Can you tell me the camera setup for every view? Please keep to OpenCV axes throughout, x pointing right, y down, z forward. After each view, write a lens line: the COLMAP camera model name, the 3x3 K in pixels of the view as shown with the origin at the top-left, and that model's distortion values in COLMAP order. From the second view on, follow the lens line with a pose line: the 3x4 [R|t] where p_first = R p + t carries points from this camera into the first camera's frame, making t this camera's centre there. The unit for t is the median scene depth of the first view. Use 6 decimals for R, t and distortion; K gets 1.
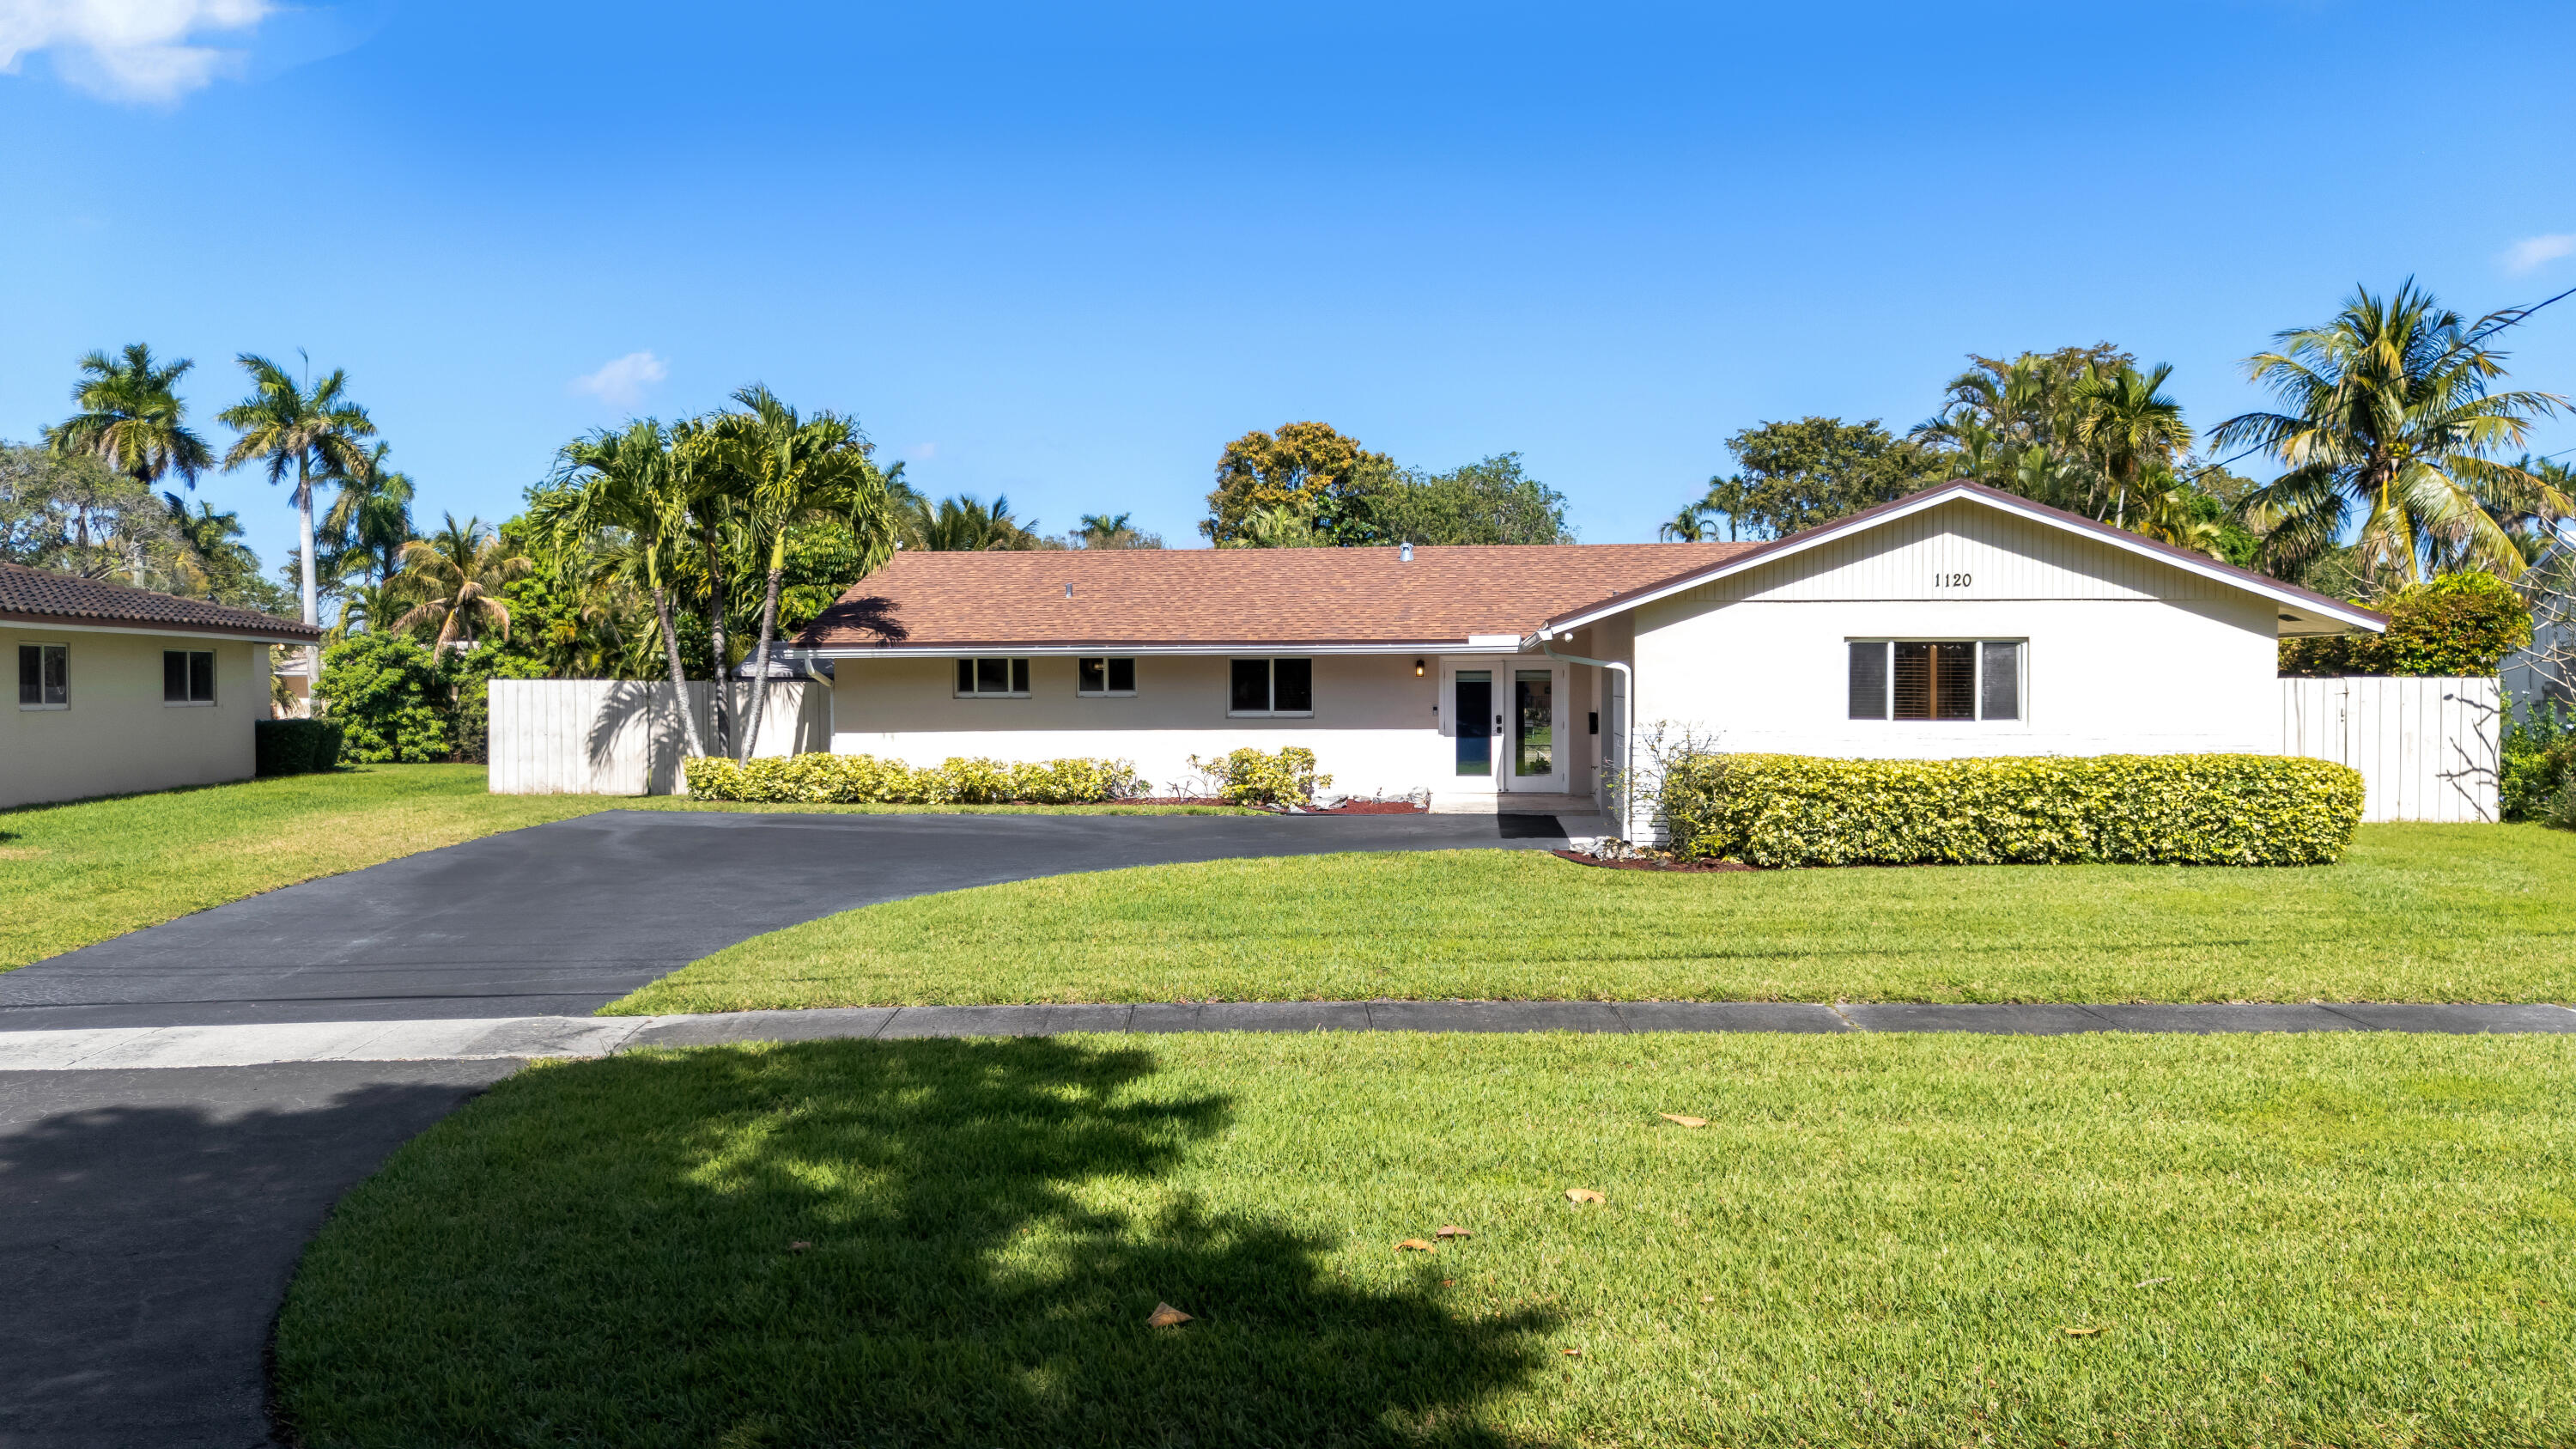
lens RADIAL K [[1860.5, 0, 1287.7], [0, 1860.5, 732.0], [0, 0, 1]] dist [0.011385, -0.012902]
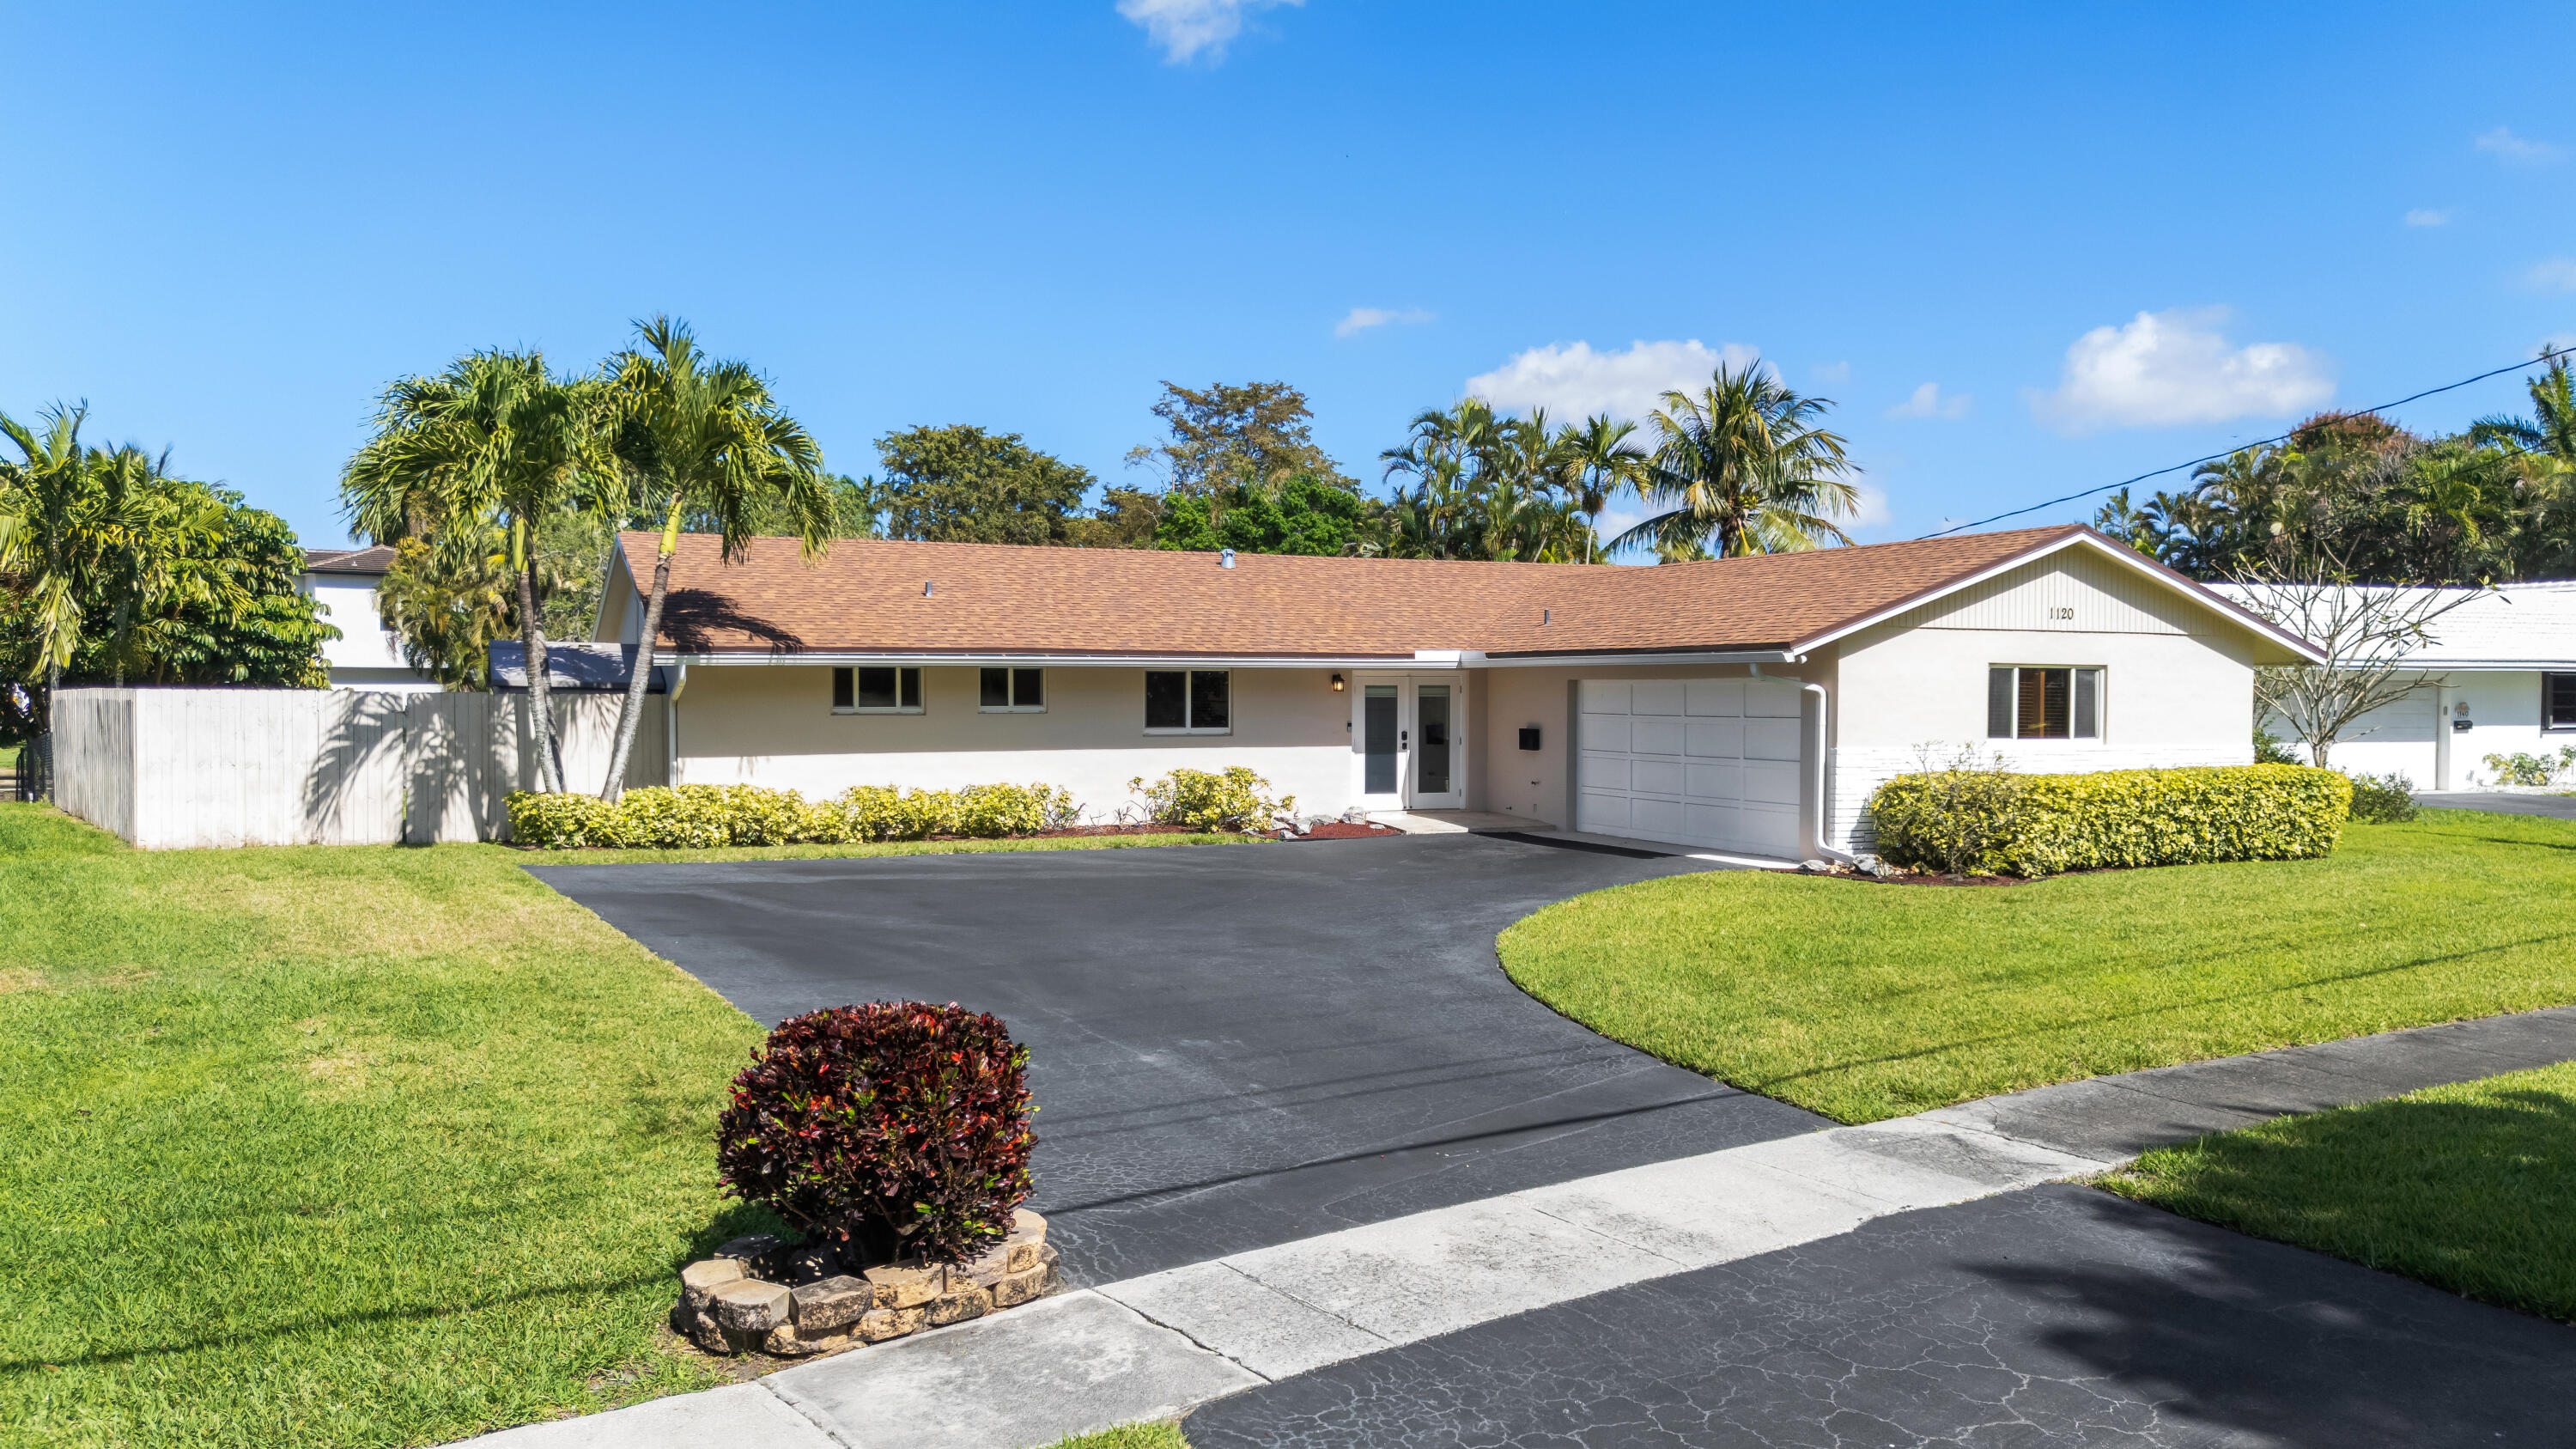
lens RADIAL K [[1860.5, 0, 1287.4], [0, 1860.5, 711.4], [0, 0, 1]] dist [0.011385, -0.012902]
pose [[0.868207, -0.000925, 0.496201, -0.427157], [0.006532, 0.999933, -0.009565, -0.010493], [-0.496159, 0.011546, 0.868155, 0.183917]]
